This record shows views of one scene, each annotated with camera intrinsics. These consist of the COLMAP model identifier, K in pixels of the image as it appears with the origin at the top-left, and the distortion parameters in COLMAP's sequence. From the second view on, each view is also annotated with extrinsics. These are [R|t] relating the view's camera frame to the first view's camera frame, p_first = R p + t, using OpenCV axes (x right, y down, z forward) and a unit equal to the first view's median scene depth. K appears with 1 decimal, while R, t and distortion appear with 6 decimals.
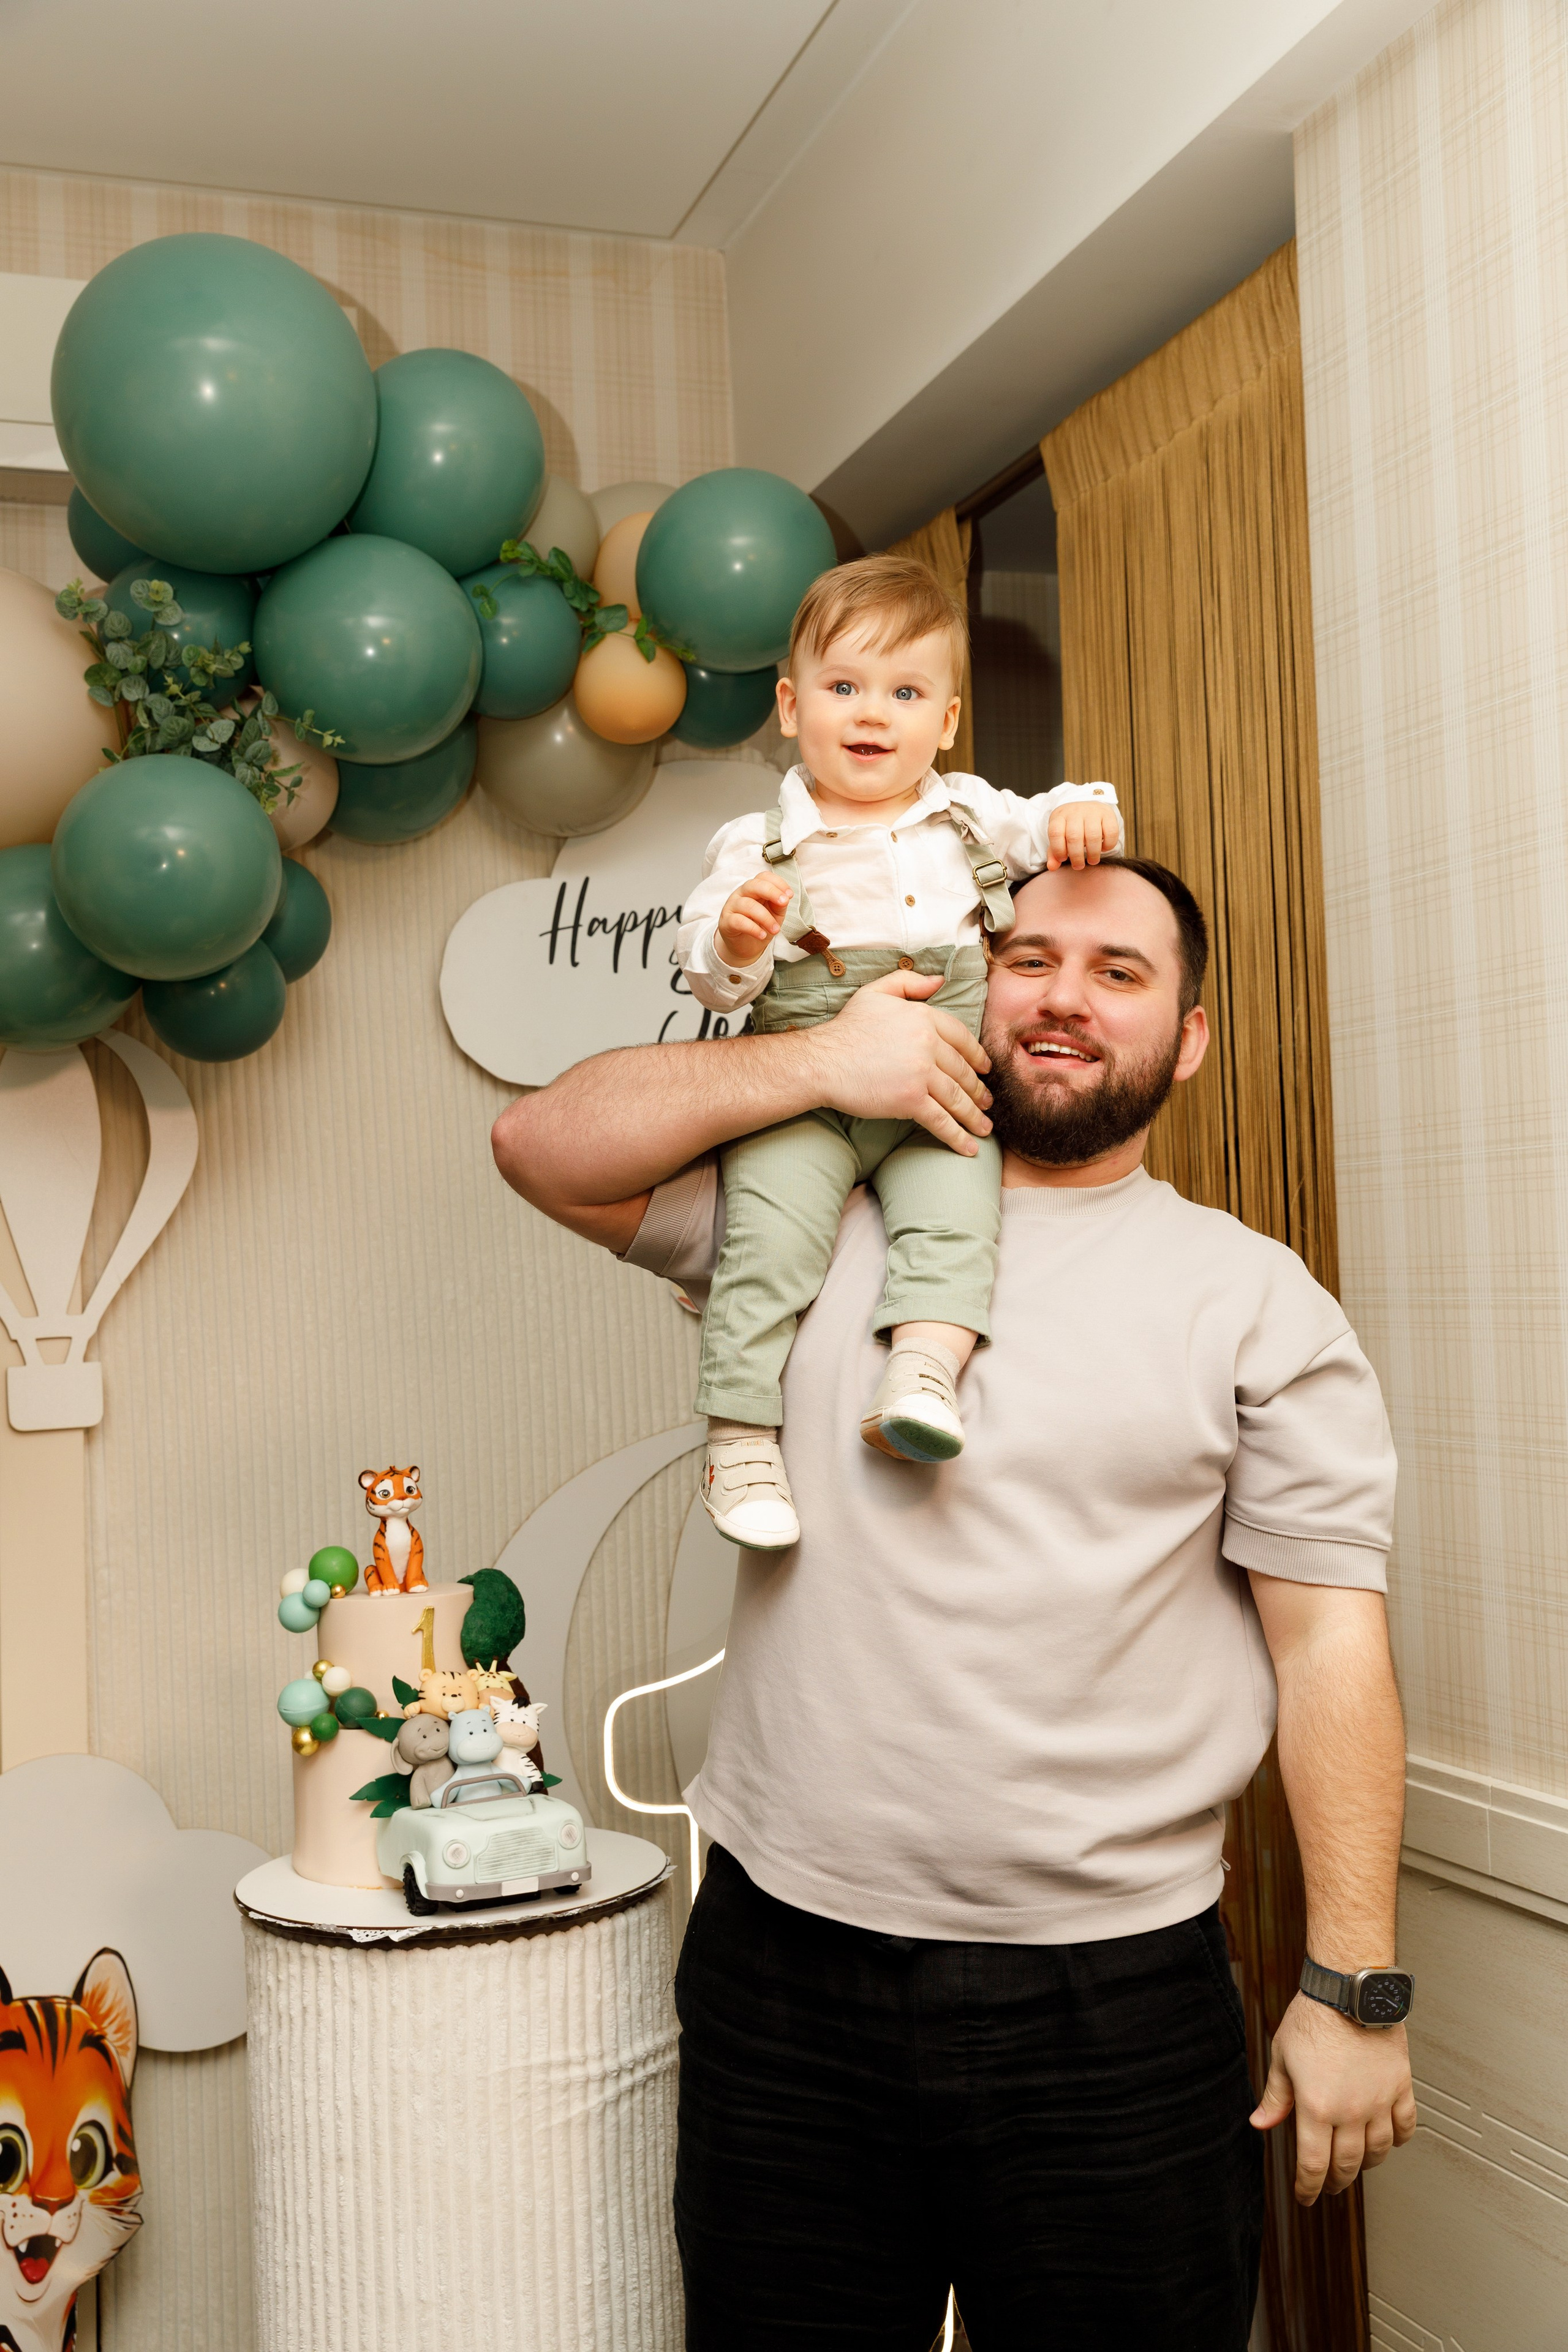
lens RADIAL K [[2411.9, 0, 786.7], [0, 2411.9, 1192.5], [0, 0, 1]] dist [-0.000330, 0.000000]
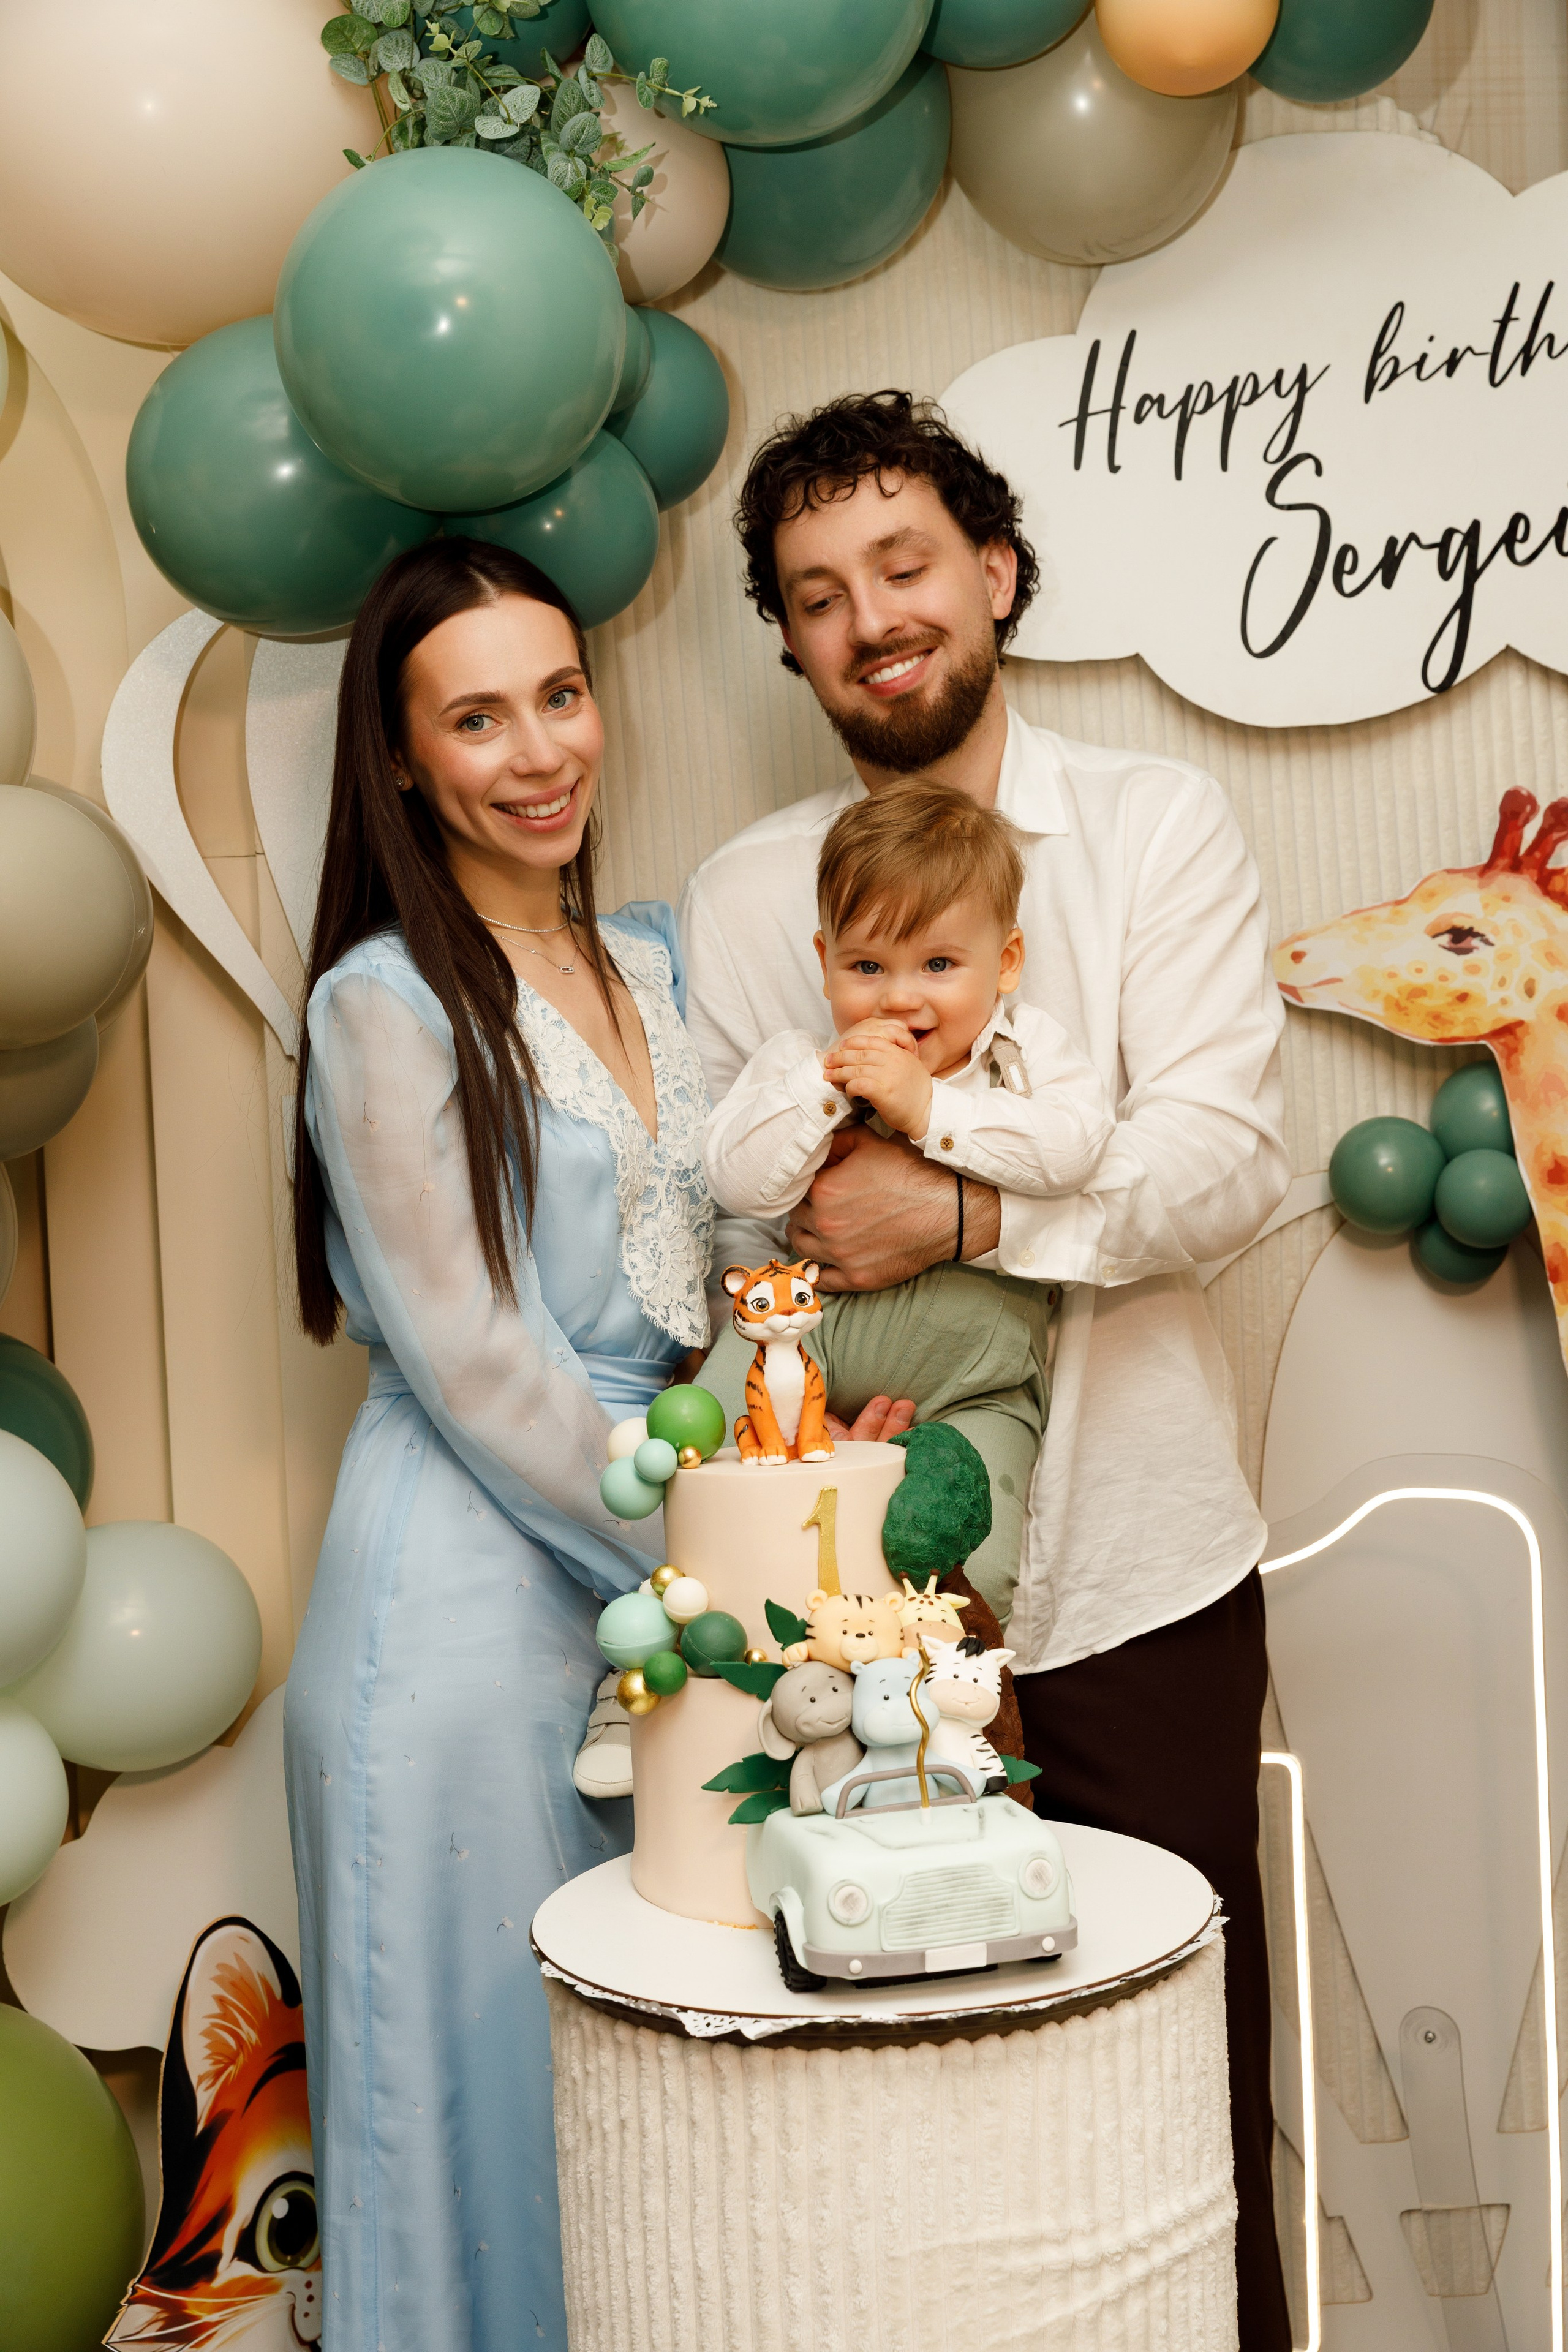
lens RADIAL K [[3059.2, 0, 794.7], [0, 3059.2, 1175.9], [0, 0, 1]] dist [0.003345, 0.000000]
pose [[0.974057, 0.005734, -0.226232, 0.018139], [0.018430, 0.994348, 0.104554, 0.007451], [0.225553, -0.106011, 0.968446, 0.201771]]
